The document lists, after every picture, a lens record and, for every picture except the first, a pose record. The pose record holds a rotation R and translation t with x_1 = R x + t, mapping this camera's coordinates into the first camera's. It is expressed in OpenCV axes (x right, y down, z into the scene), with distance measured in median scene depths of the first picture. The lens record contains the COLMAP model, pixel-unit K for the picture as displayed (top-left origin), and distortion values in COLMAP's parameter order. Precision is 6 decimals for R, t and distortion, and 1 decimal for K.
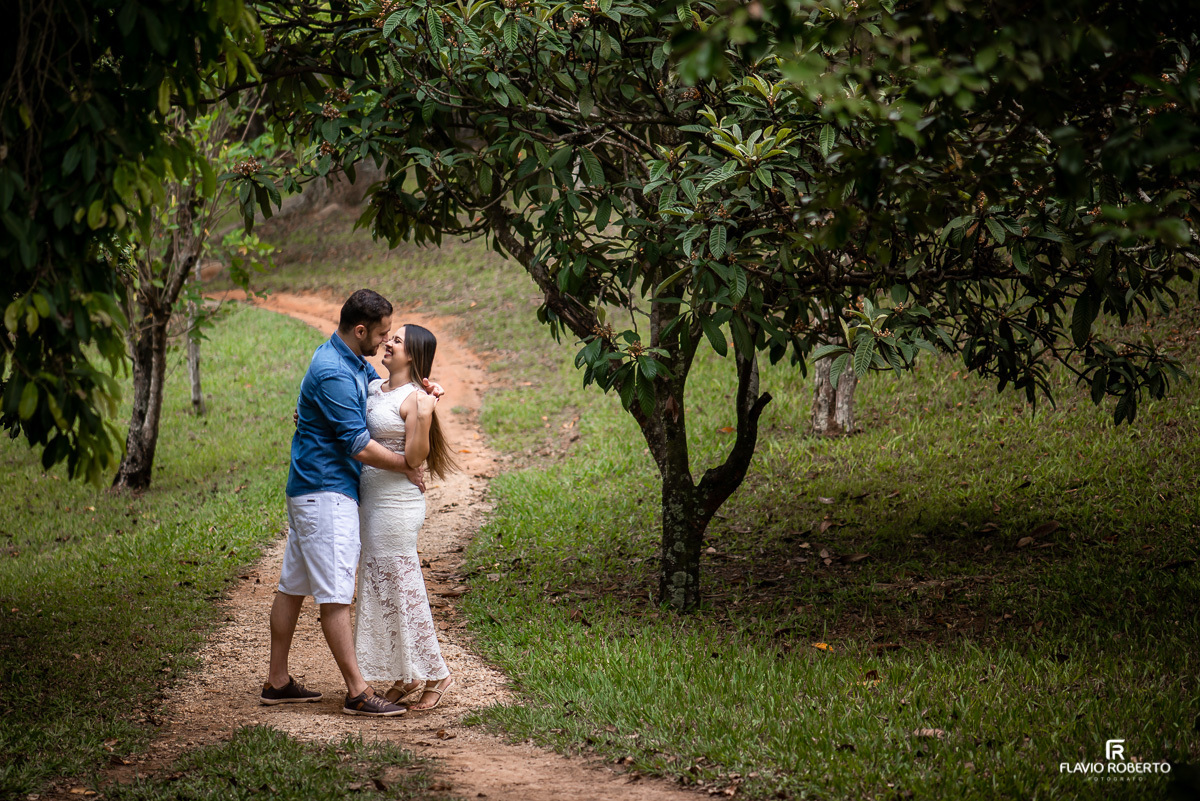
lens RADIAL K [[3638.0, 0, 610.3], [0, 3638.0, 411.4], [0, 0, 1]] dist [-0.013659, 0.000000]
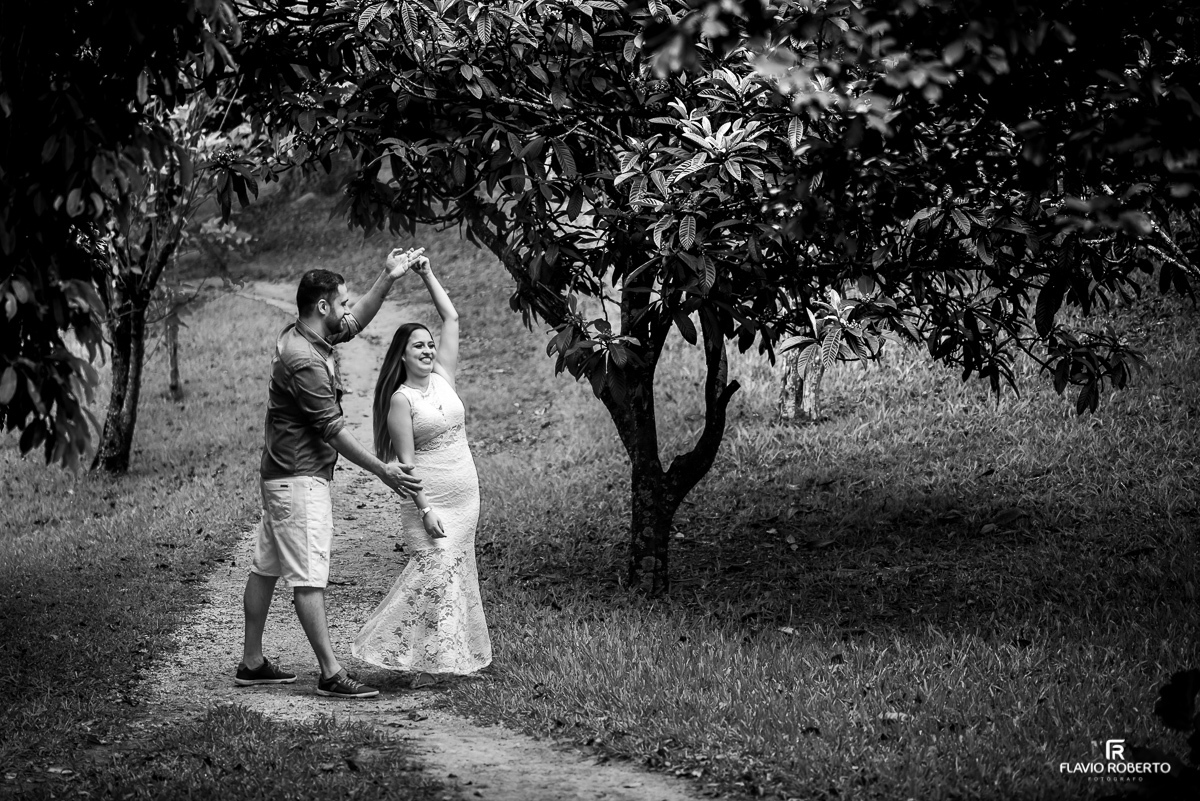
lens RADIAL K [[3638.0, 0, 589.8], [0, 3638.0, 389.4], [0, 0, 1]] dist [-0.013659, 0.000000]
pose [[0.999990, 0.004417, 0.000675, 0.001791], [-0.004415, 0.999987, -0.002731, 0.000206], [-0.000687, 0.002728, 0.999996, -0.016047]]
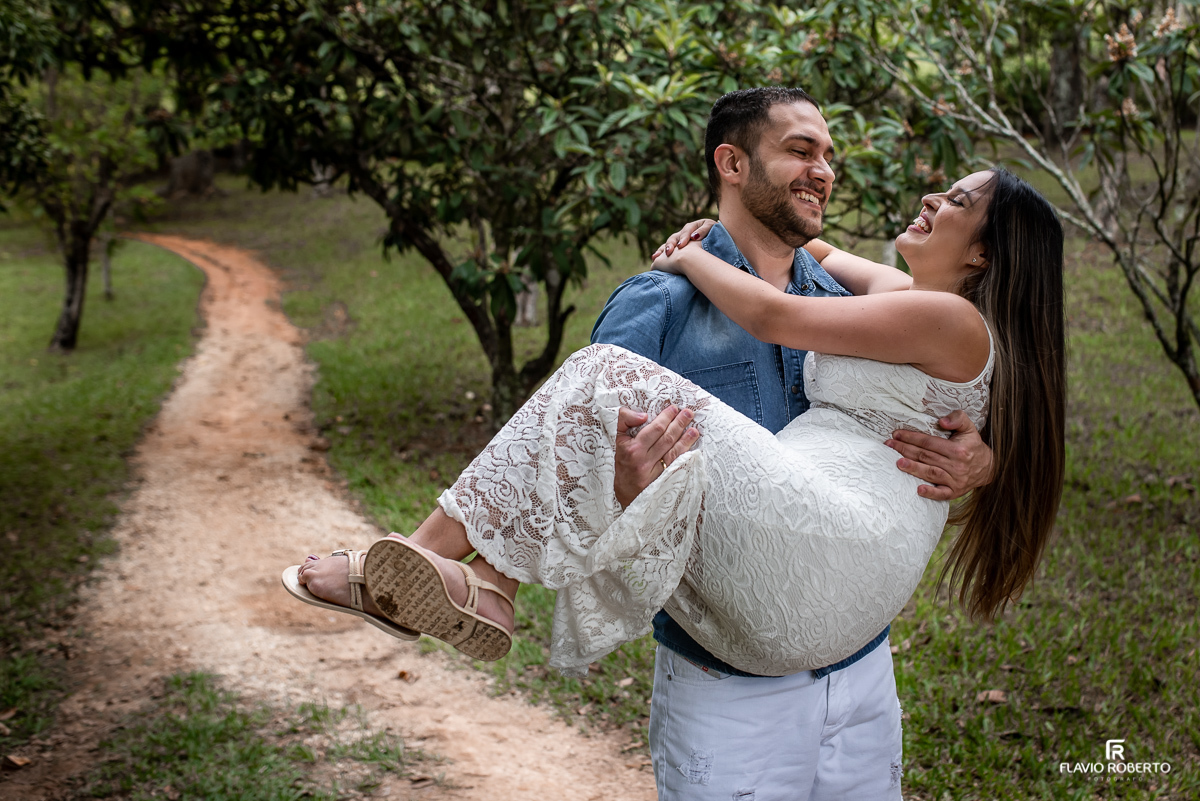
lens RADIAL K [[1137.4, 0, 621.3], [0, 1137.4, 321.8], [0, 0, 1]] dist [-0.017188, 0.000000]
pose [[0.949317, 0.020863, 0.313626, -0.076456], [-0.027137, 0.999509, 0.015654, -0.006053], [-0.313145, -0.023371, 0.949418, 0.626574]]
